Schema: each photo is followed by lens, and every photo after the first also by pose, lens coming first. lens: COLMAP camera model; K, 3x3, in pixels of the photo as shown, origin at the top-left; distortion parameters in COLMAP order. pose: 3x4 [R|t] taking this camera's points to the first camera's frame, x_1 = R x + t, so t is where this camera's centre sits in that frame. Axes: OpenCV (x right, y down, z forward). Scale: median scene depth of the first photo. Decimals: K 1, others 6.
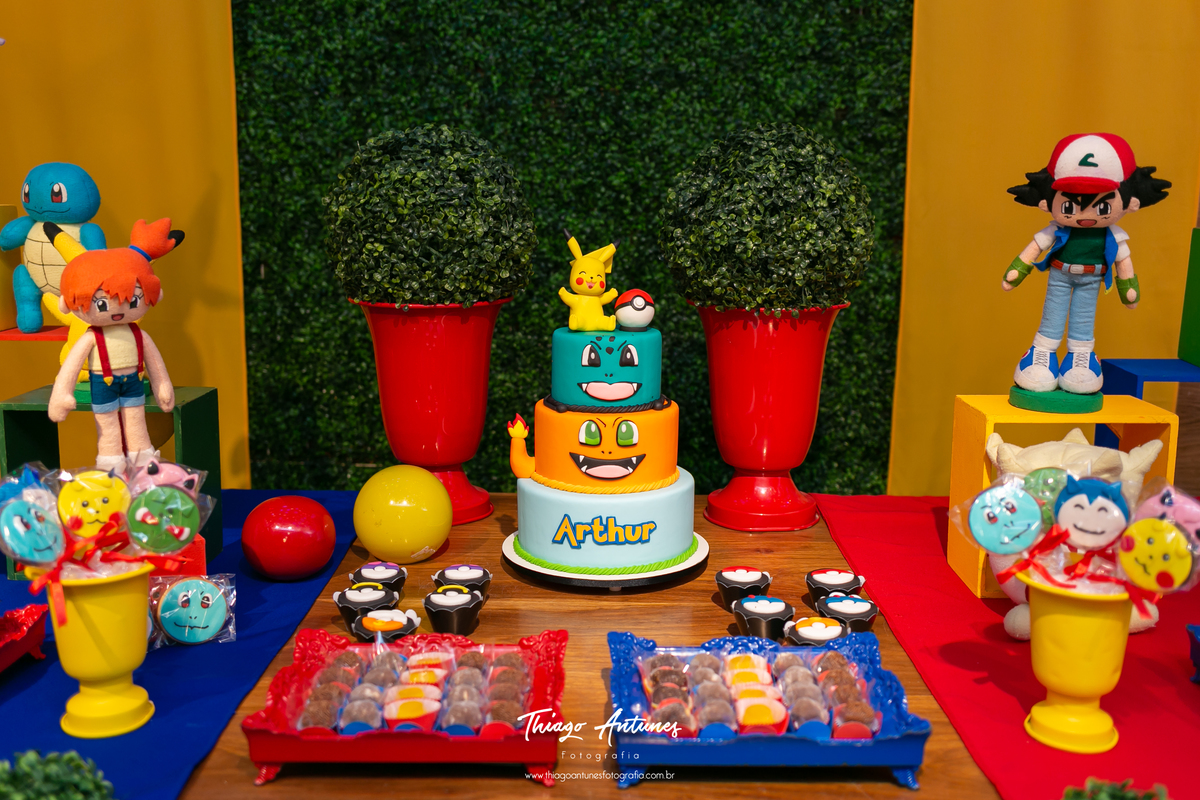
lens RADIAL K [[1212.3, 0, 600.0], [0, 1212.3, 400.0], [0, 0, 1]] dist [0.003092, -0.008155]
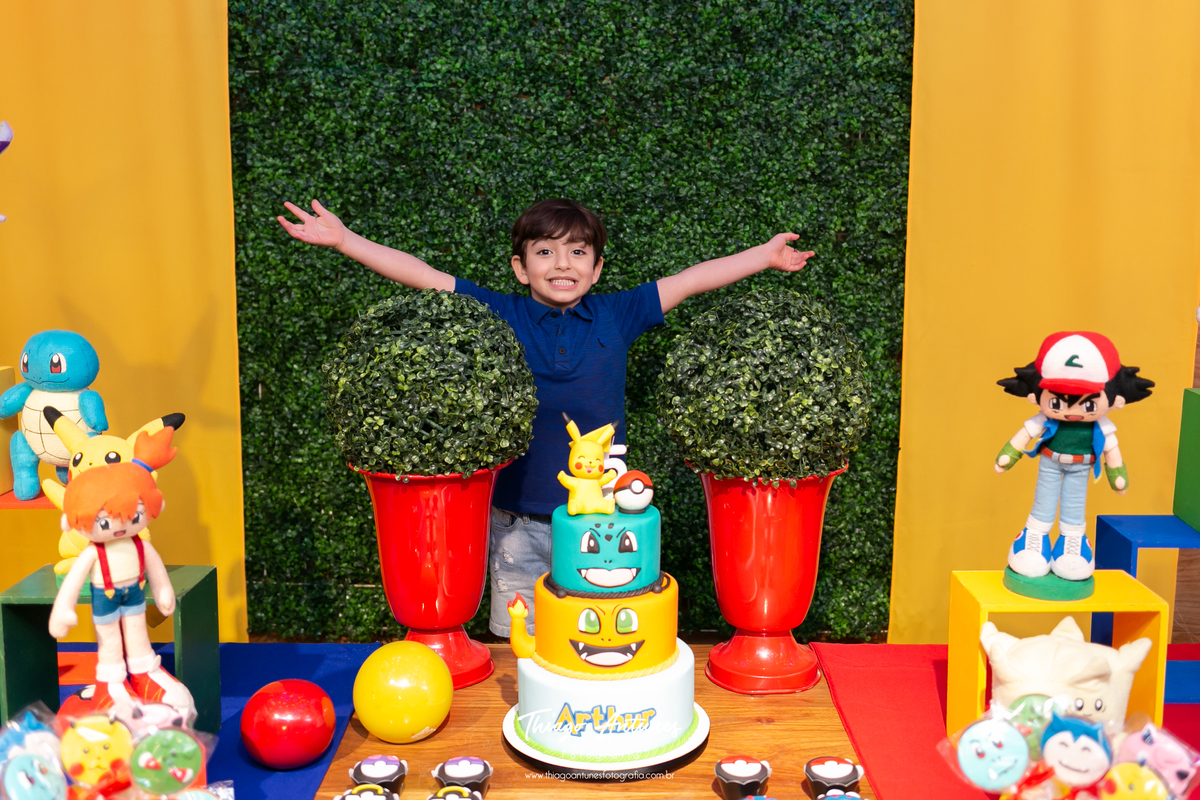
lens RADIAL K [[1255.2, 0, 630.0], [0, 1255.2, 378.5], [0, 0, 1]] dist [0.006148, -0.010702]
pose [[0.999814, -0.005044, 0.018608, 0.006242], [0.005736, 0.999286, -0.037355, -0.119484], [-0.018406, 0.037455, 0.999129, -0.044188]]
